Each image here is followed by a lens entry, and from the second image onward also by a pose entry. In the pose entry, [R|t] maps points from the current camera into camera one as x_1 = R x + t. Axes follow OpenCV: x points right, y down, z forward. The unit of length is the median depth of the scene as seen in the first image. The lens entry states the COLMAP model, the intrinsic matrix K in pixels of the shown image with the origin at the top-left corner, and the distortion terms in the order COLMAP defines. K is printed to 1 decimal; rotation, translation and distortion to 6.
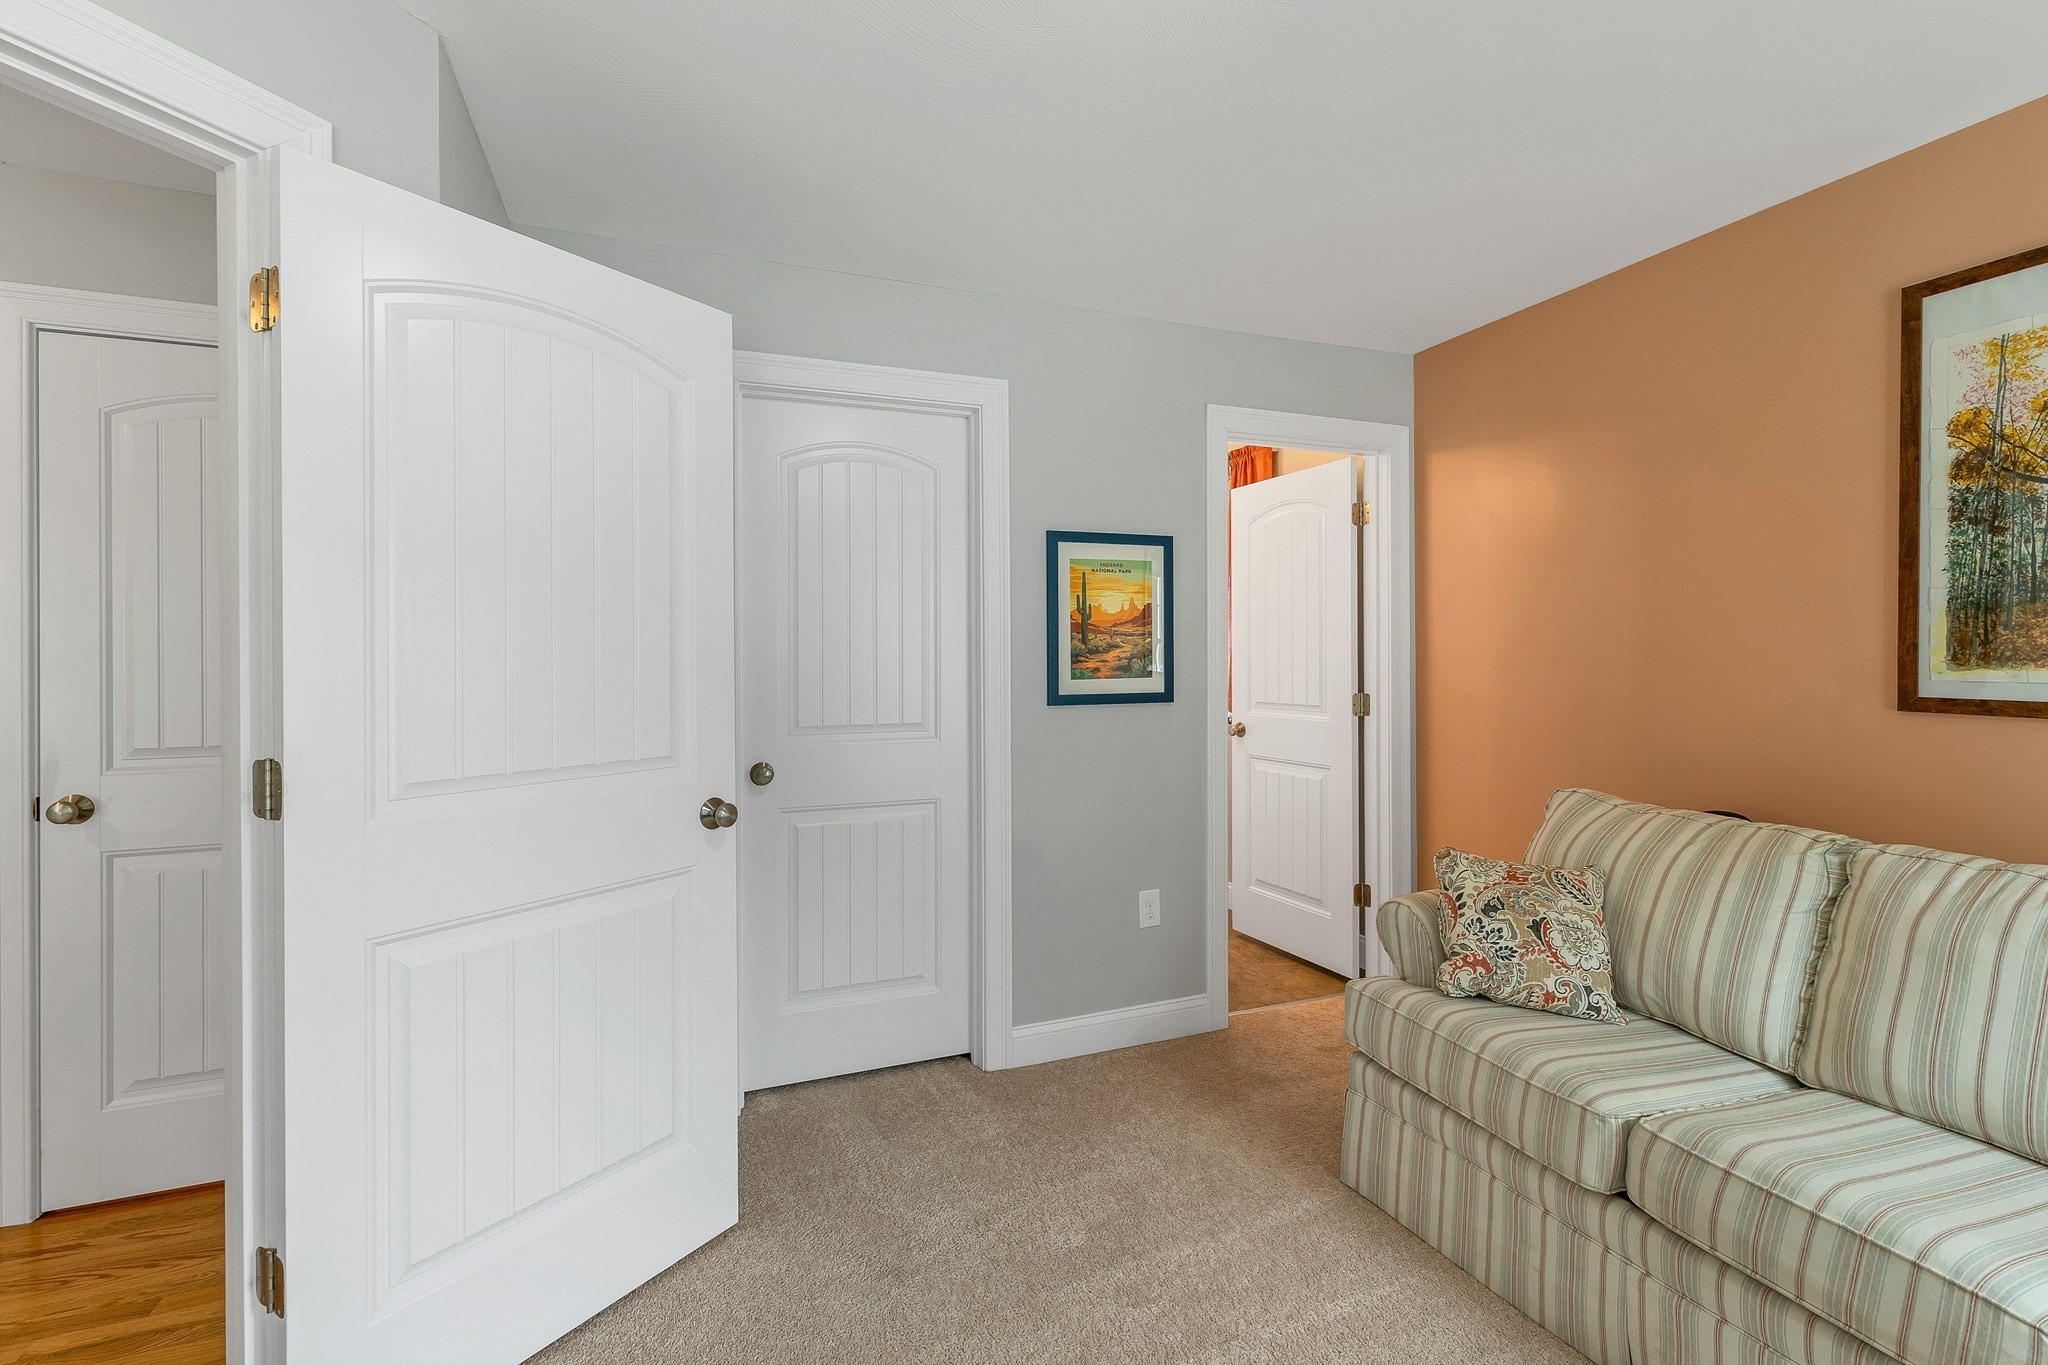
lens RADIAL K [[852.8, 0, 1016.6], [0, 852.8, 673.3], [0, 0, 1]] dist [0.001403, 0.000557]
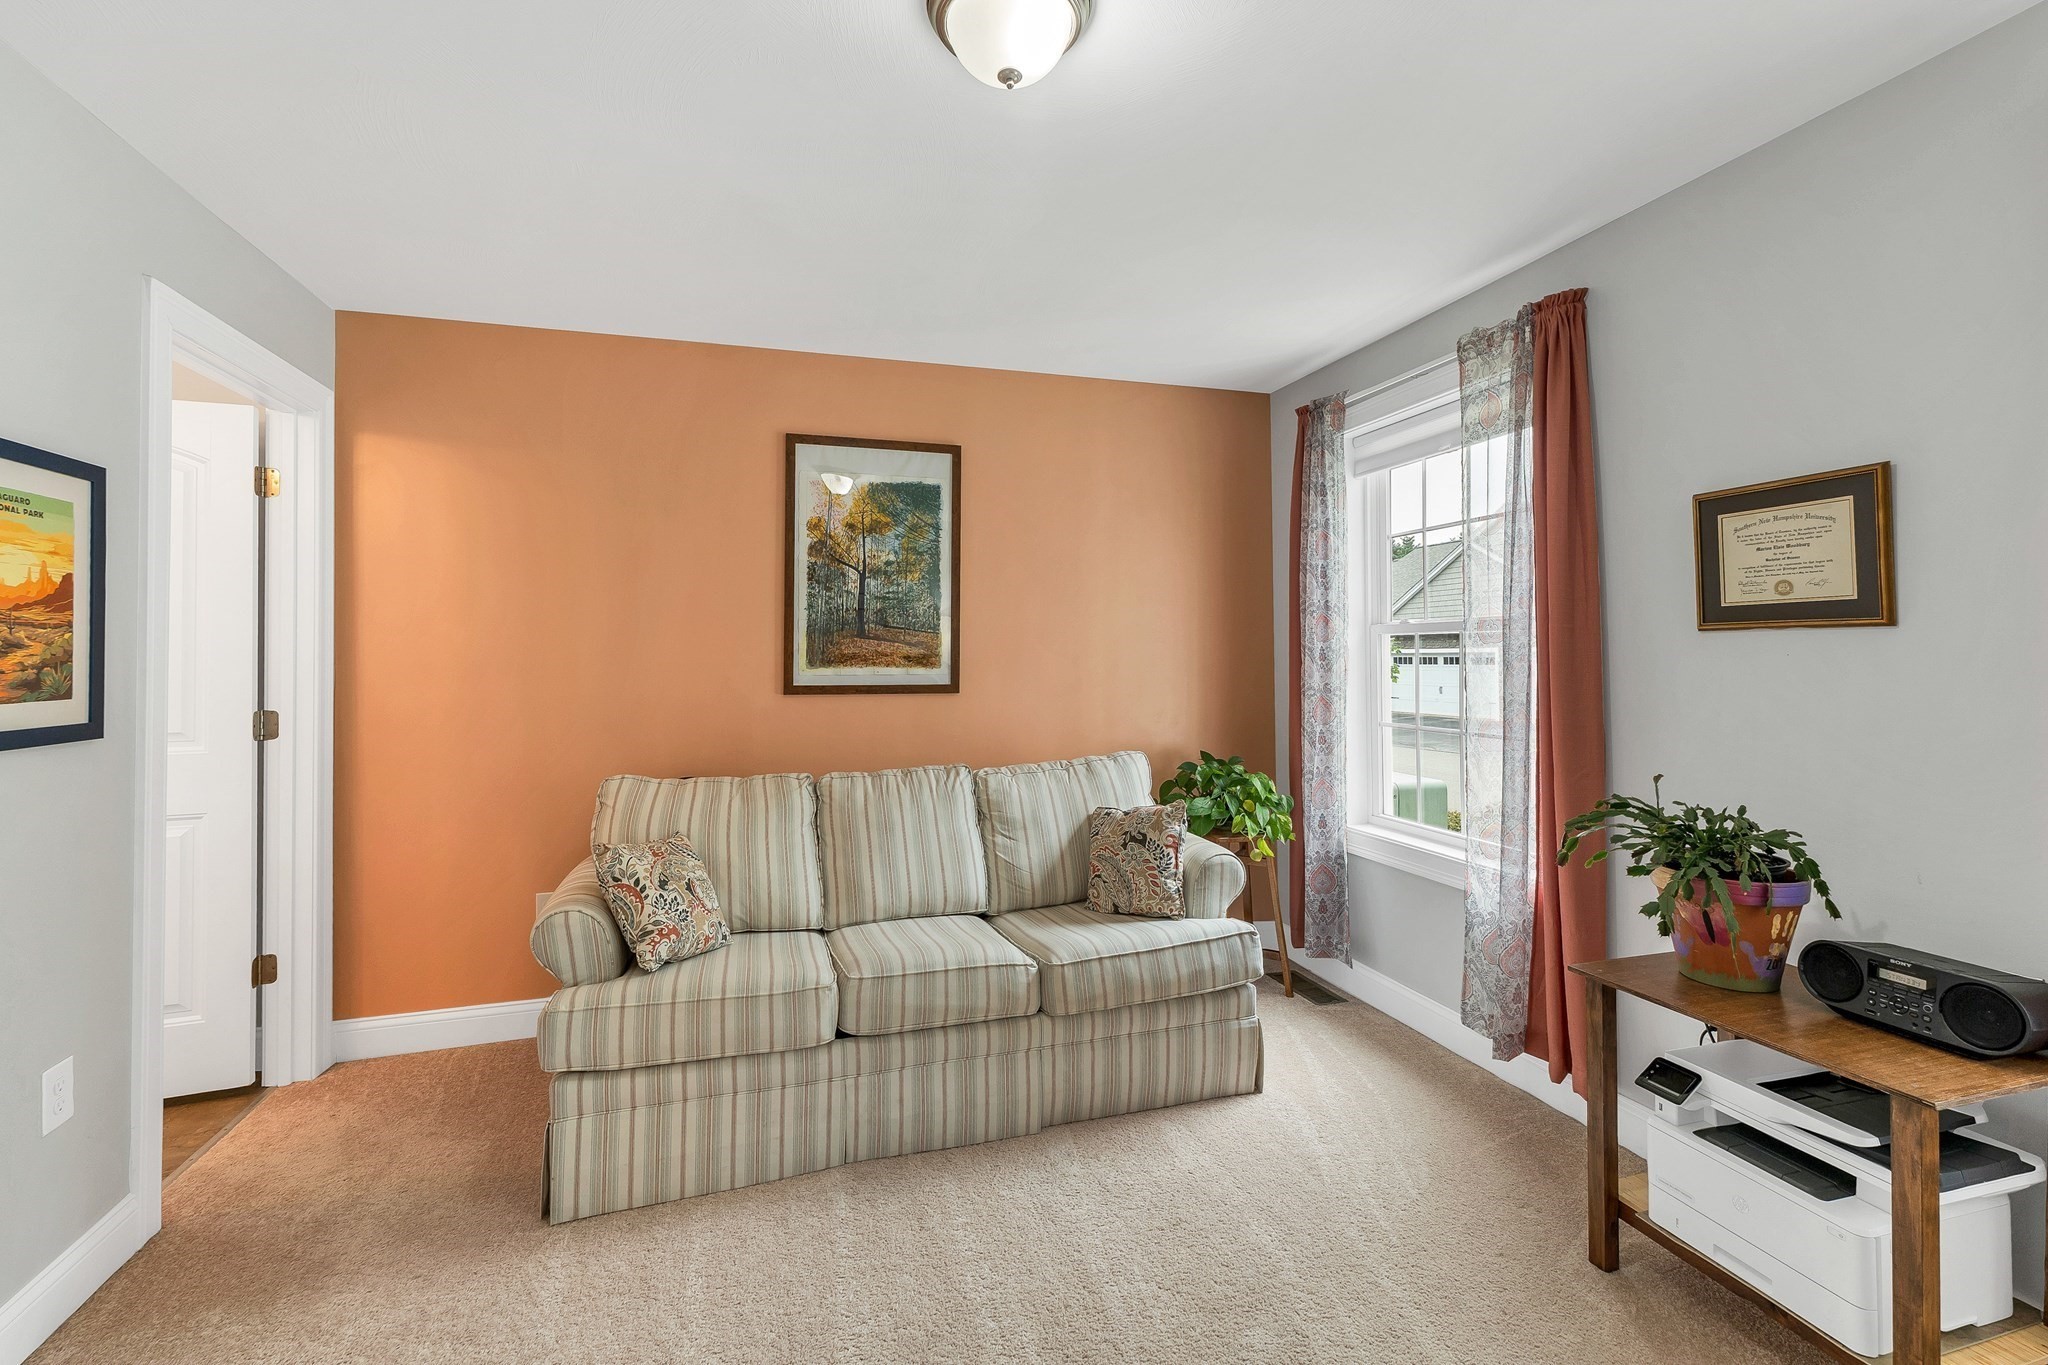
lens RADIAL K [[841.4, 0, 1022.8], [0, 841.4, 664.4], [0, 0, 1]] dist [0.000521, -0.000180]
pose [[0.105963, -0.003511, 0.994364, -0.509183], [0.027977, 0.999608, 0.000548, -0.001483], [-0.993976, 0.027761, 0.106019, 0.405371]]
